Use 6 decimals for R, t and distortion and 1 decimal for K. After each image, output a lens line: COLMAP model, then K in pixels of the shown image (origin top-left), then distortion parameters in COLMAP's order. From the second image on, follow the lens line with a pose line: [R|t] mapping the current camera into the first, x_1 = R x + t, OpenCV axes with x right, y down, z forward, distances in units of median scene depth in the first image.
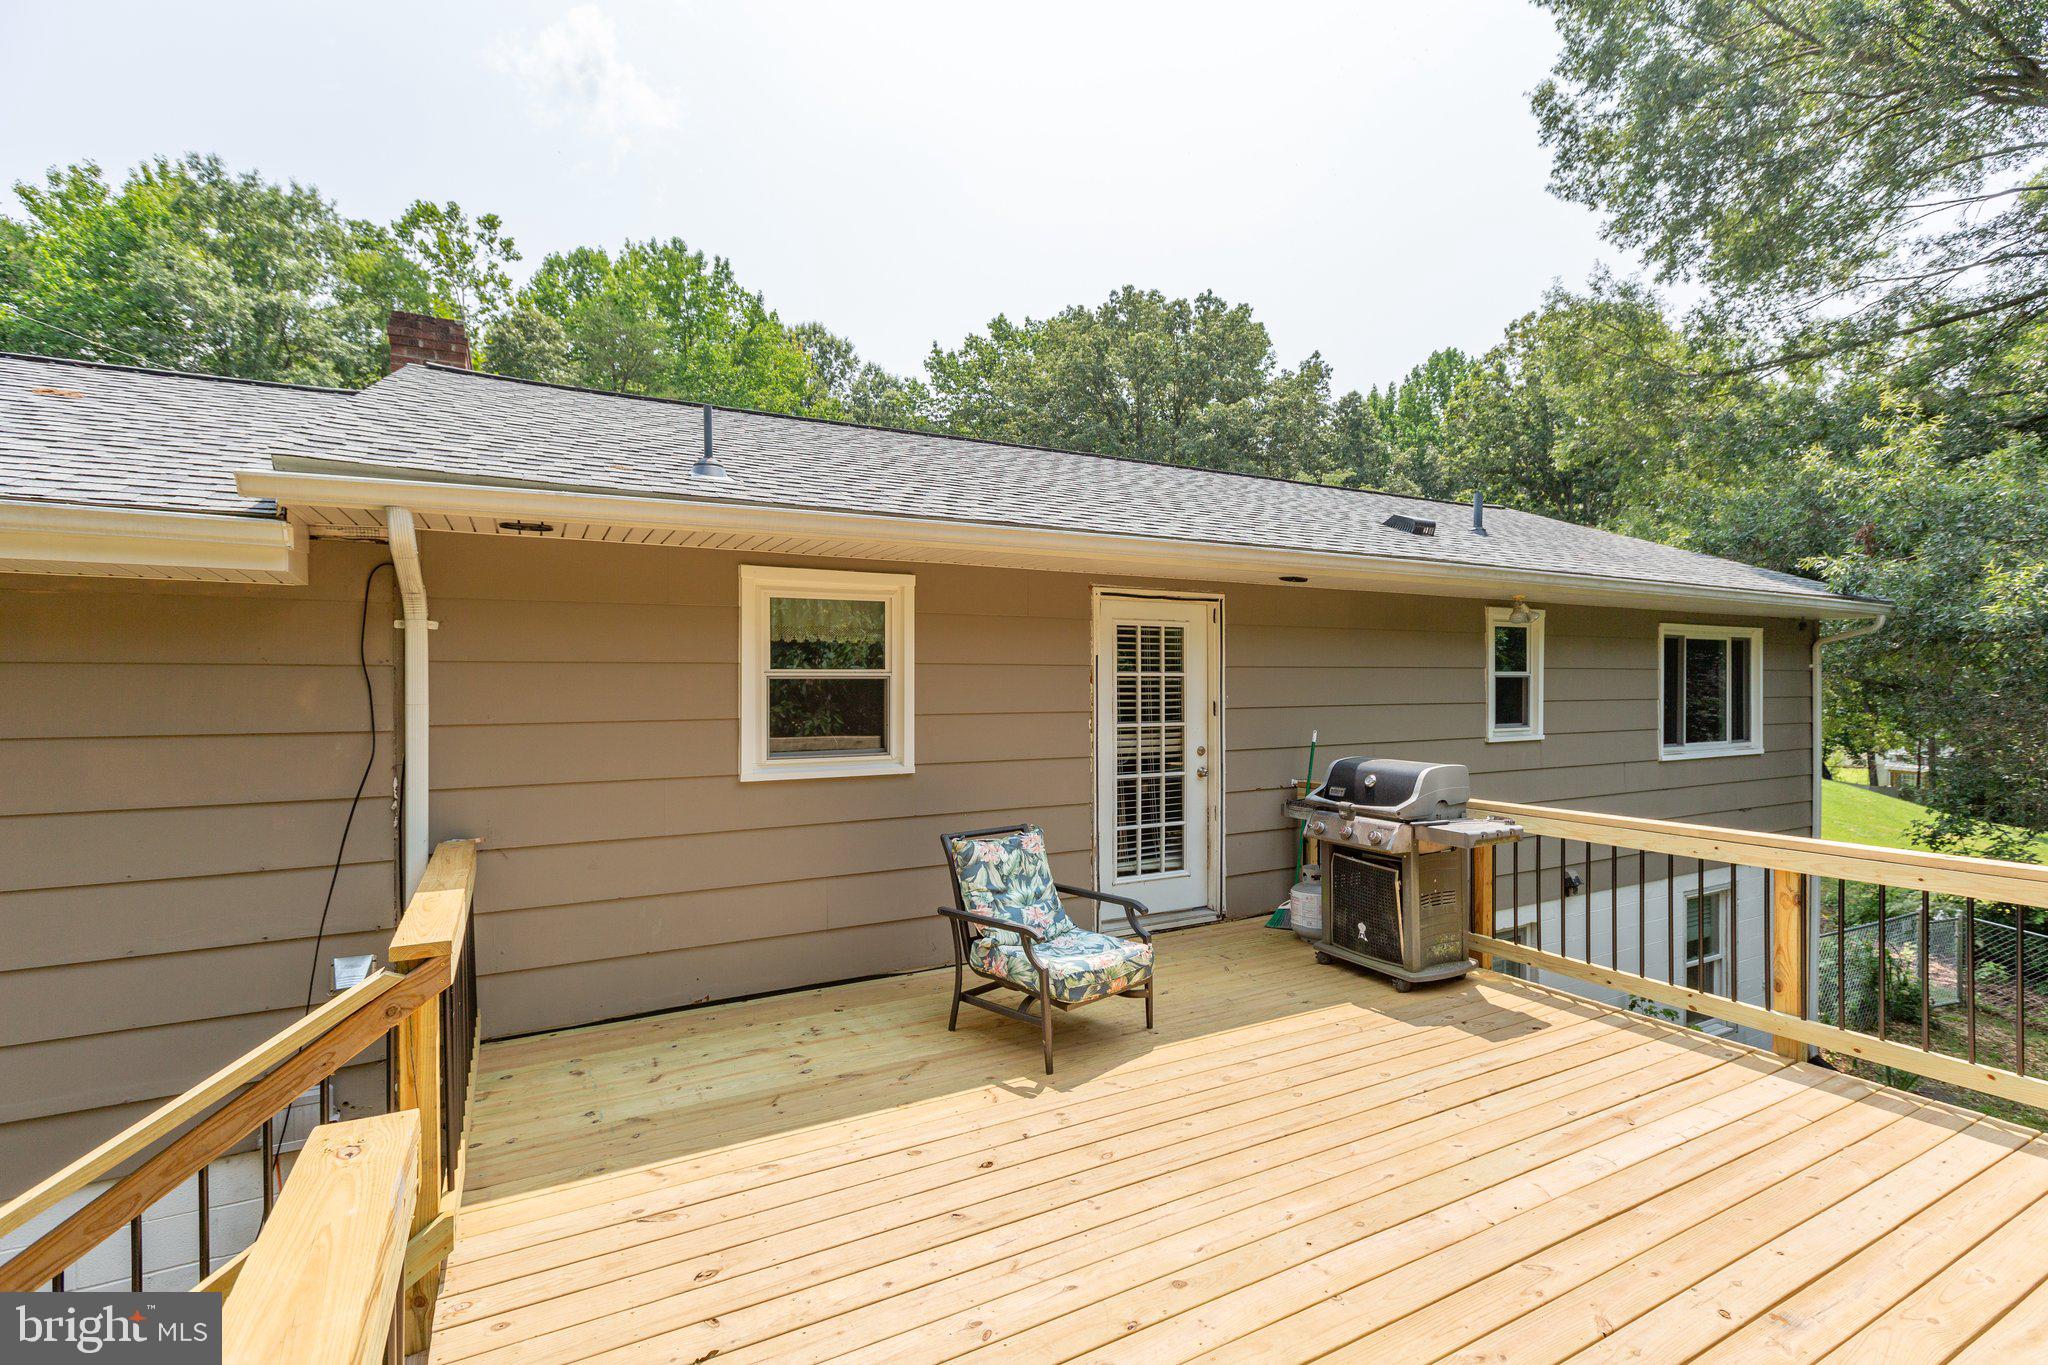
lens RADIAL K [[930.2, 0, 1012.8], [0, 930.2, 686.0], [0, 0, 1]] dist [0.005050, -0.002762]
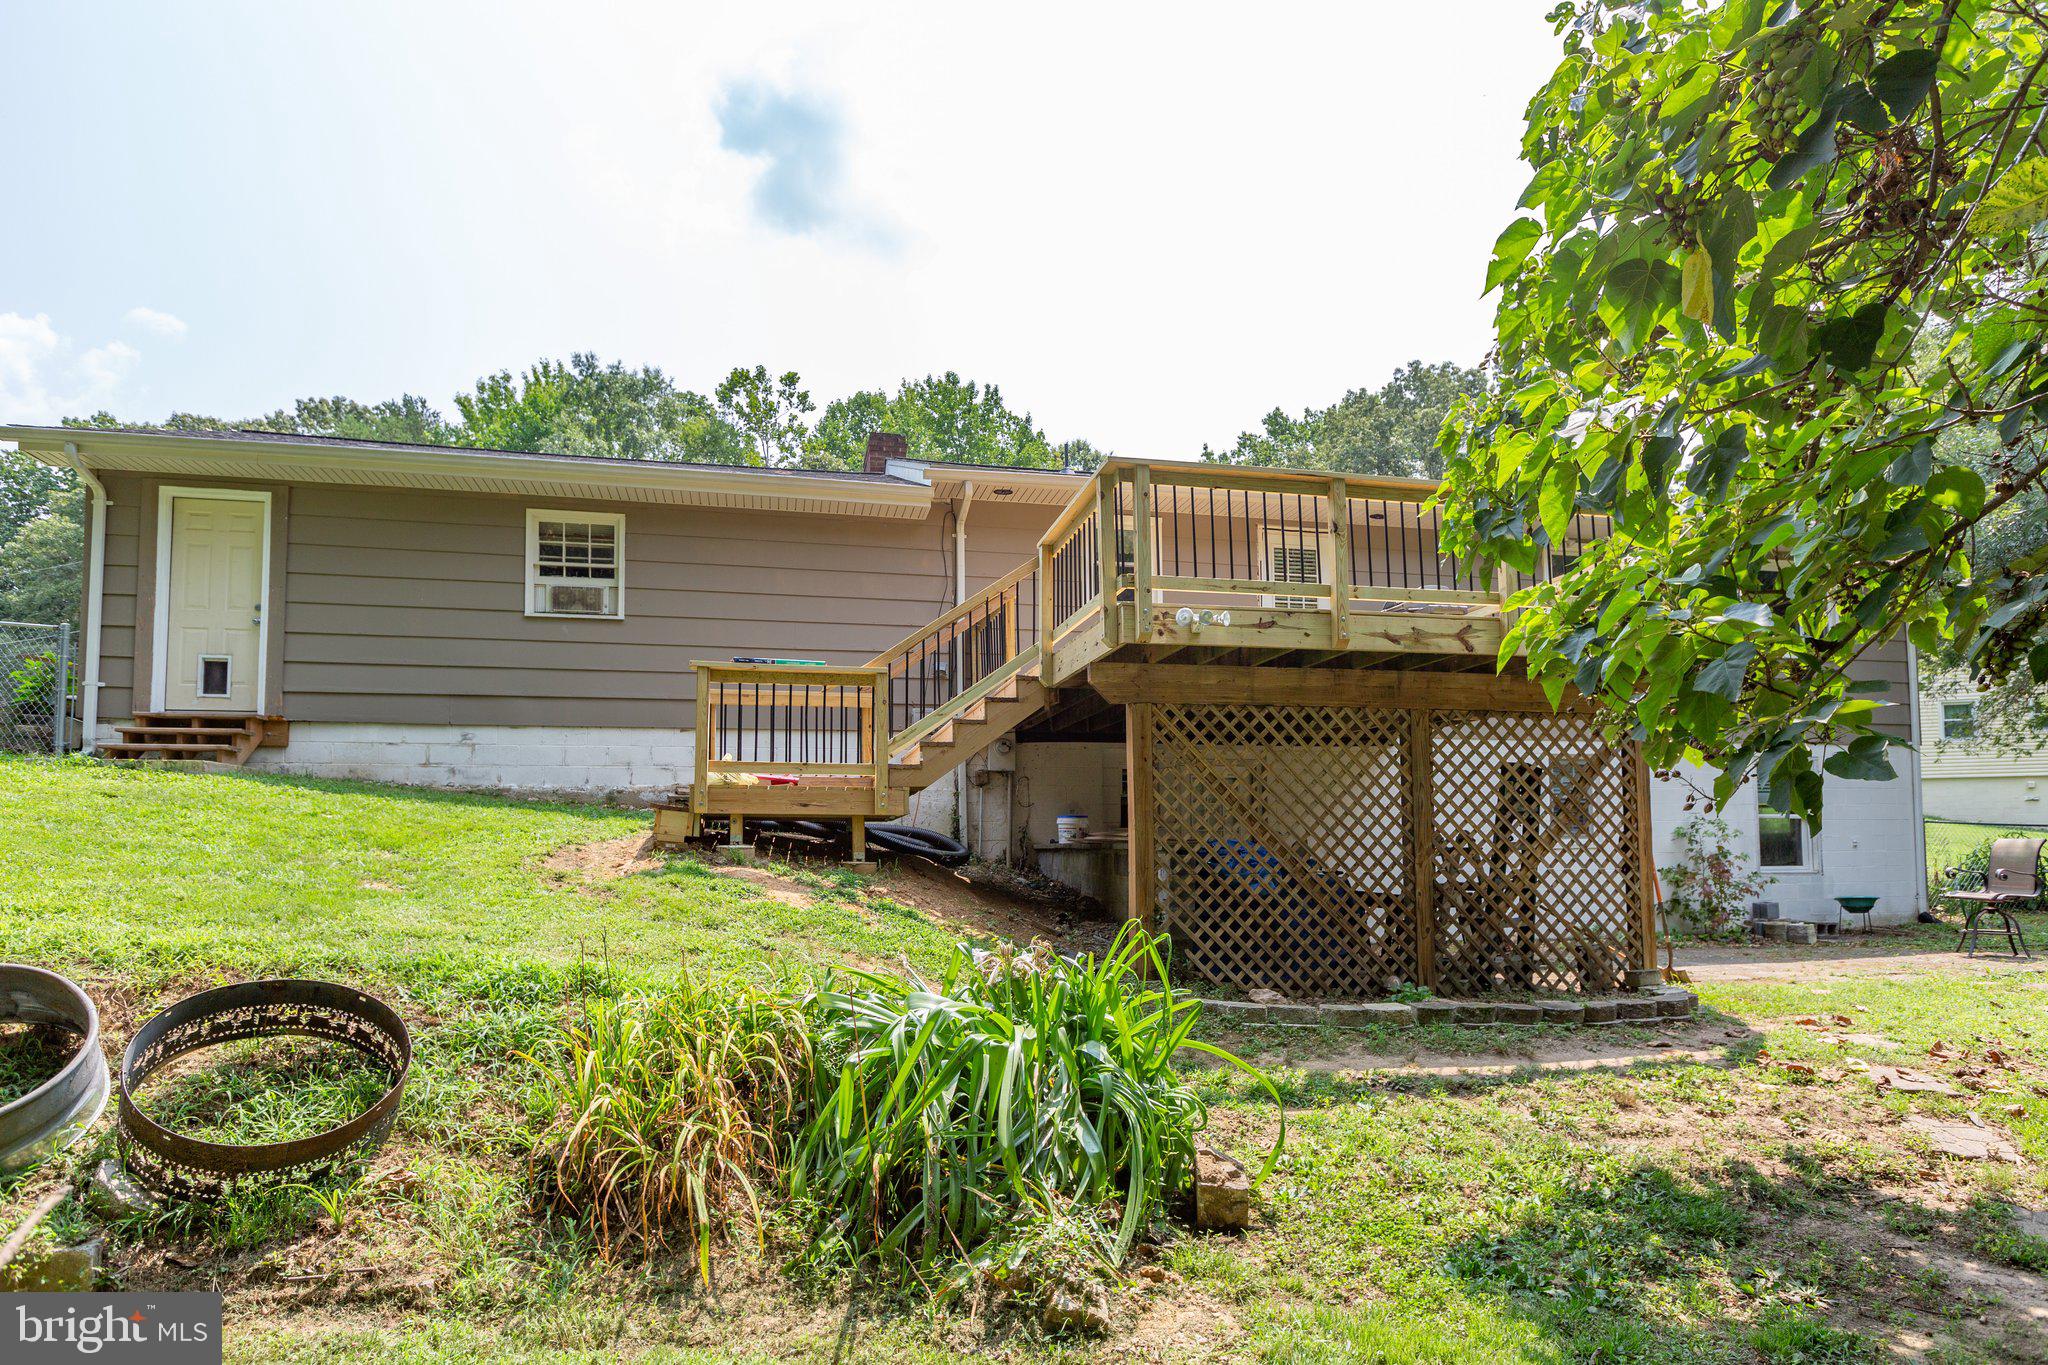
lens RADIAL K [[1119.8, 0, 1002.6], [0, 1119.8, 787.5], [0, 0, 1]] dist [0.003207, -0.005493]
pose [[0.962274, -0.023531, -0.271062, 0.023715], [0.004740, 0.997552, -0.069769, 0.071329], [0.272040, 0.065853, 0.960030, -0.158457]]
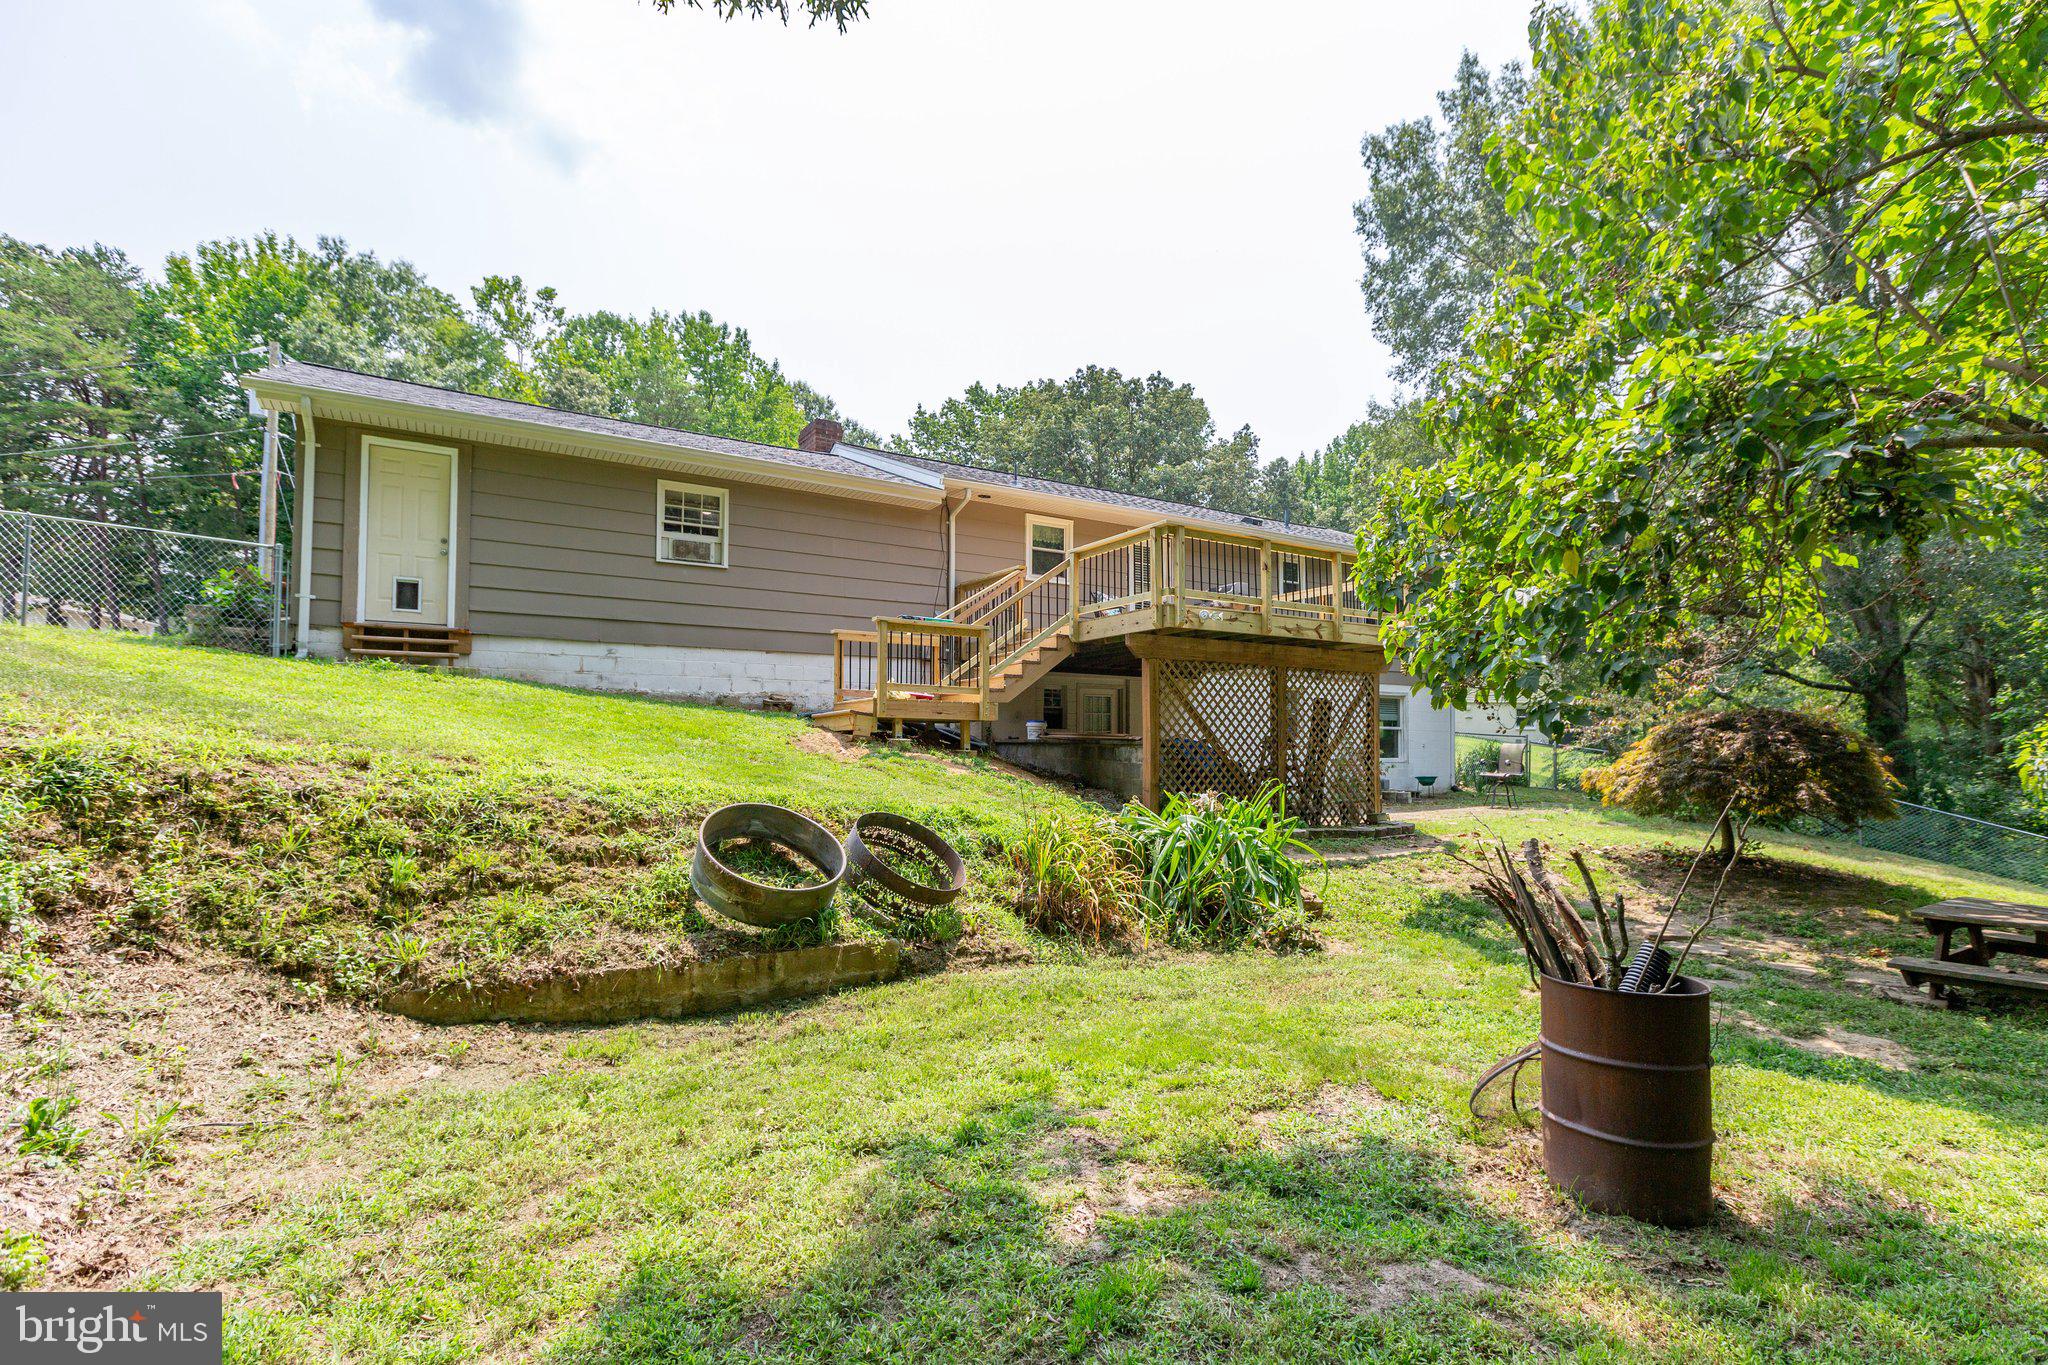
lens RADIAL K [[987.1, 0, 1027.7], [0, 987.1, 714.3], [0, 0, 1]] dist [0.001365, 0.001320]
pose [[0.996913, 0.006590, 0.078233, -0.055399], [-0.003341, 0.999129, -0.041590, 0.071864], [-0.078439, 0.041200, 0.996067, -0.242101]]
